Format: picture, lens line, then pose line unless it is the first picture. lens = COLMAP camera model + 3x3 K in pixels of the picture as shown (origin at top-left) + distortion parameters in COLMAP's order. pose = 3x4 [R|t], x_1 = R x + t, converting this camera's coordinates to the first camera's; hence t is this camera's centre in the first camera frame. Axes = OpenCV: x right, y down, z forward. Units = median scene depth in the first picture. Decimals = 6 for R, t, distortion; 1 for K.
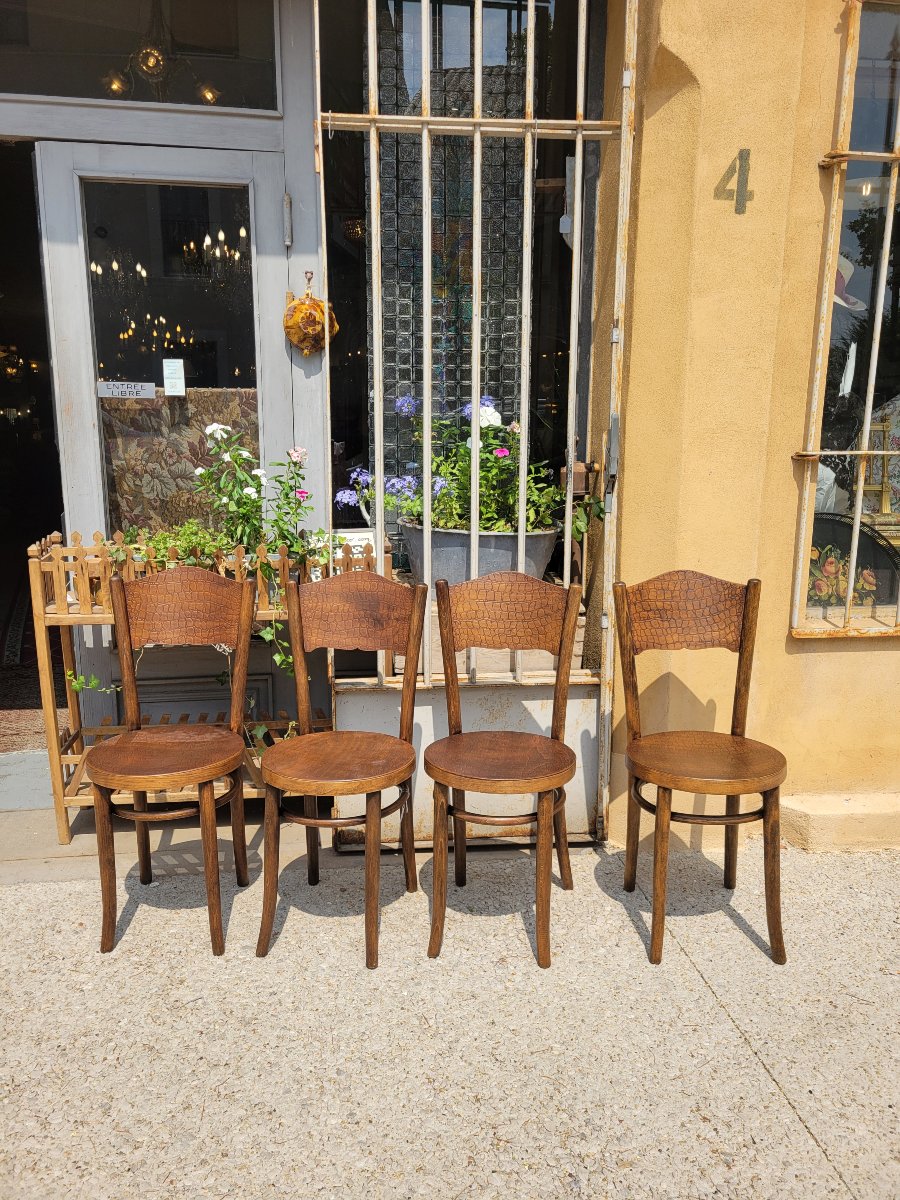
lens RADIAL K [[916.8, 0, 441.2], [0, 916.8, 600.3], [0, 0, 1]] dist [0.048027, -0.037106]
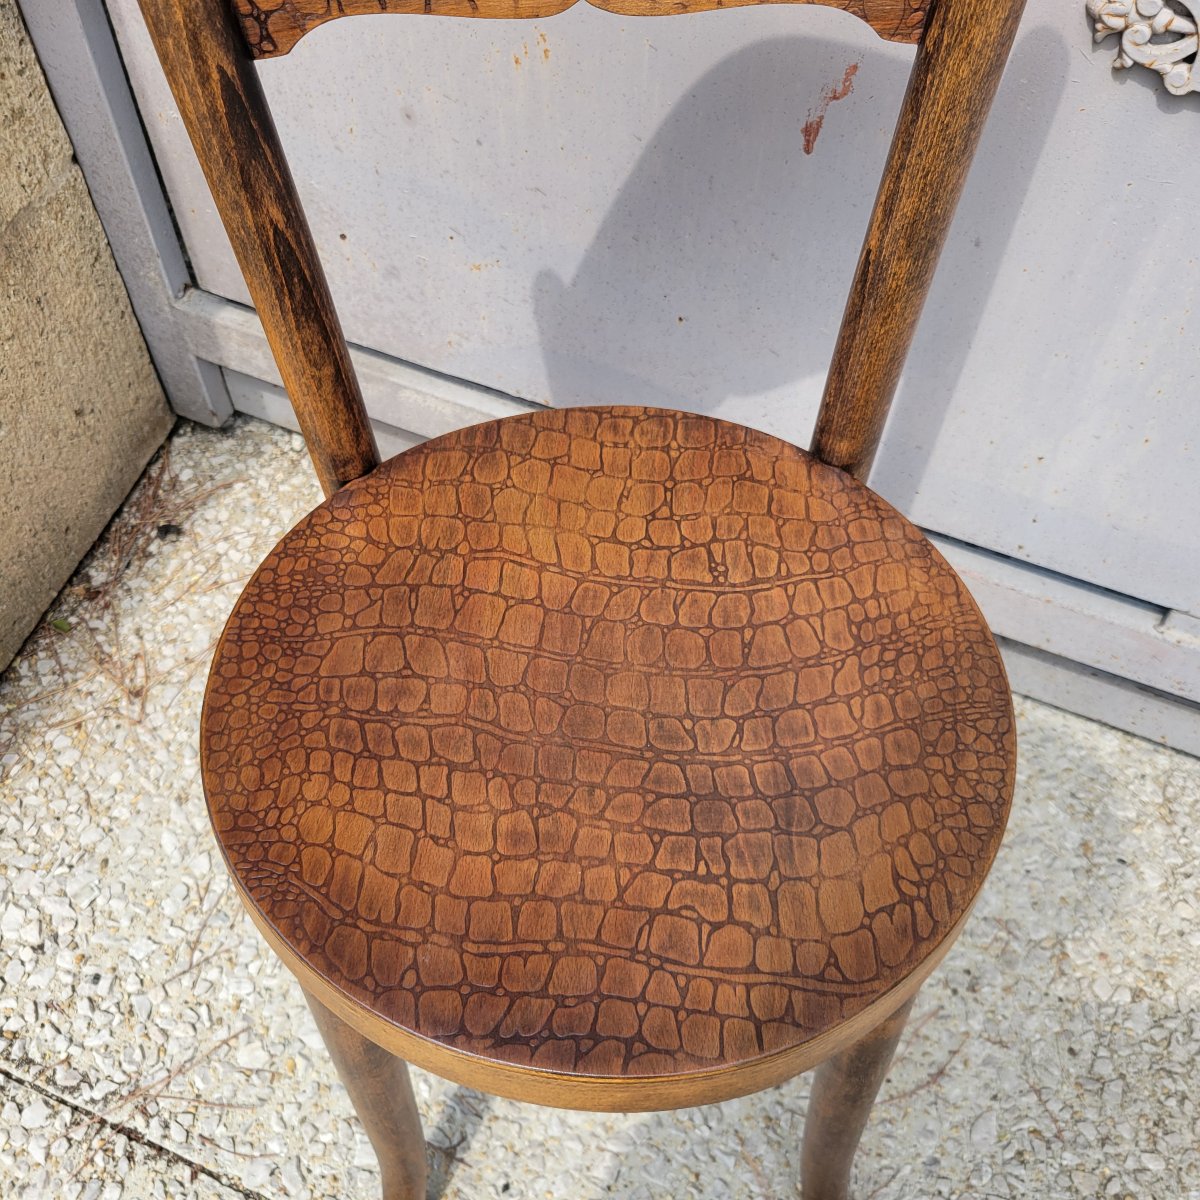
lens RADIAL K [[1230.9, 0, 603.8], [0, 1230.9, 630.9], [0, 0, 1]] dist [0.028562, 0.000000]
pose [[0.999794, 0.000597, 0.020306, 0.264678], [-0.014245, 0.733275, 0.679783, -0.013258], [-0.014484, -0.679932, 0.733132, 0.775322]]
